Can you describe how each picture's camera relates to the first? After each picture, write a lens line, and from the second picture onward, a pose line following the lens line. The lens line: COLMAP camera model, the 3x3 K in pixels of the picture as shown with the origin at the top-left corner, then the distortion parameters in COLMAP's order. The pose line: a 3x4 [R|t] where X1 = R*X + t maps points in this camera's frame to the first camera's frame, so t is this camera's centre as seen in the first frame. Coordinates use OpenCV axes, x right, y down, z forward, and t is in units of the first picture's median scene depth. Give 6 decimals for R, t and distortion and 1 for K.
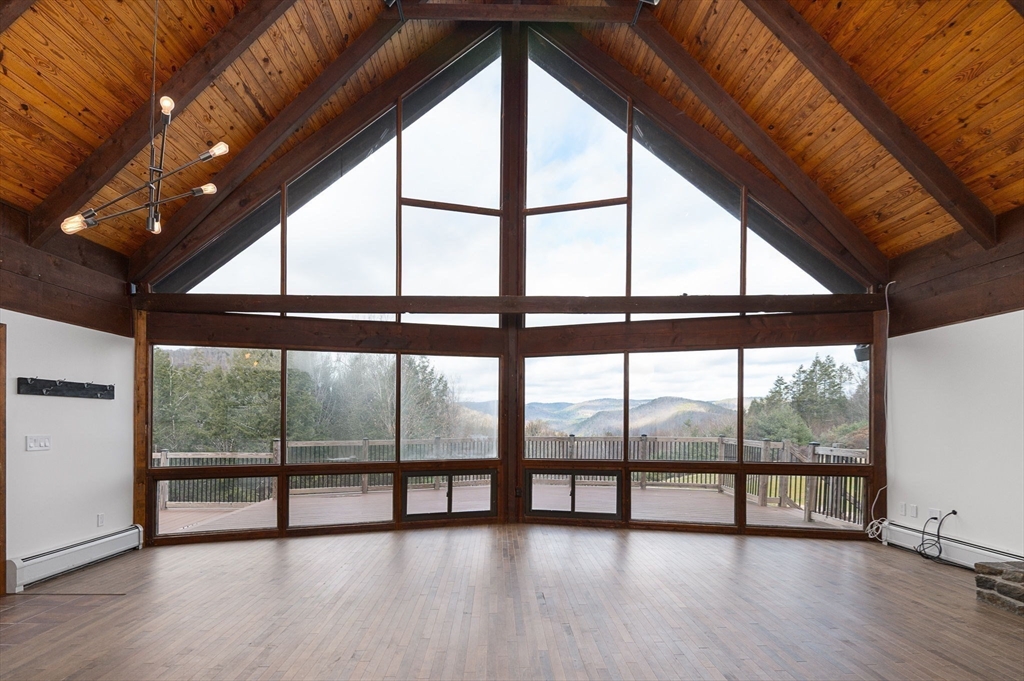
lens RADIAL K [[512.9, 0, 501.5], [0, 512.9, 423.5], [0, 0, 1]] dist [-0.002892, -0.002714]
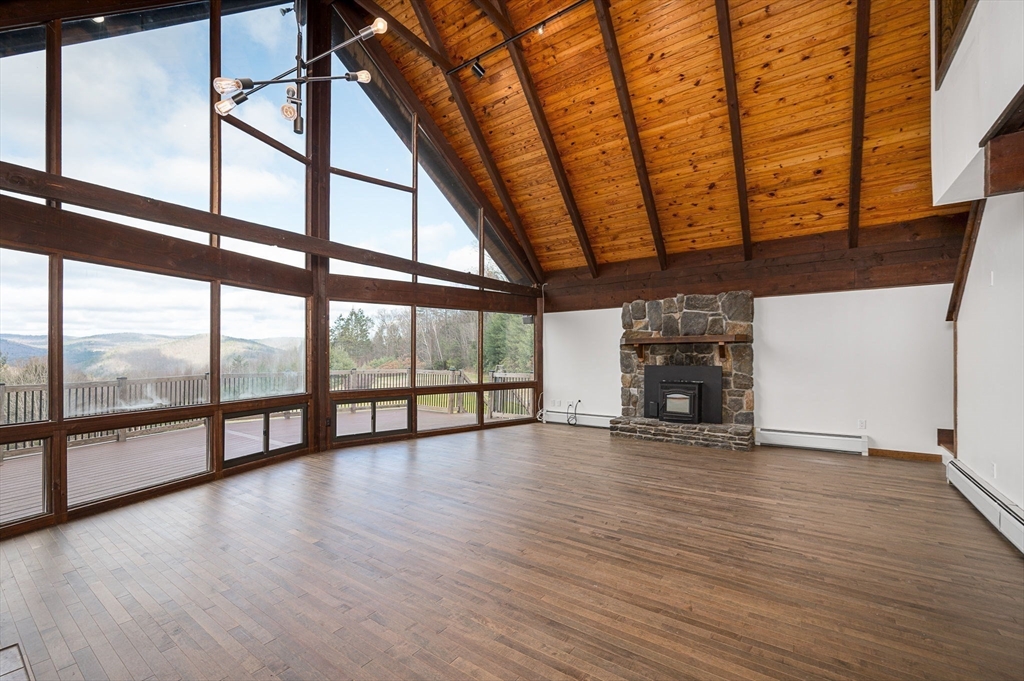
lens RADIAL K [[415.7, 0, 530.0], [0, 415.7, 359.7], [0, 0, 1]] dist [0.002603, 0.000038]
pose [[0.580311, -0.005145, 0.814379, -0.476733], [0.004251, 0.999986, 0.003289, -0.000808], [-0.814384, 0.001554, 0.580325, 0.138483]]
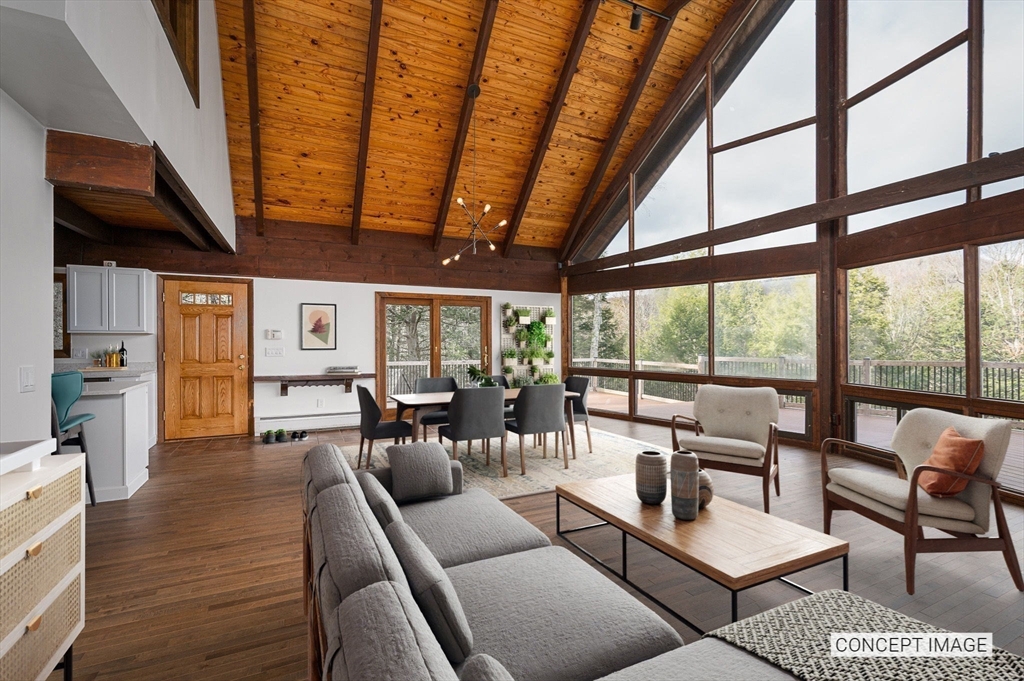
lens RADIAL K [[460.4, 0, 514.5], [0, 460.4, 337.1], [0, 0, 1]] dist [-0.025879, -0.001176]
pose [[0.412794, -0.003185, -0.910819, 0.569911], [-0.002337, 0.999987, -0.004556, -0.007199], [0.910821, 0.004010, 0.412782, 0.173400]]
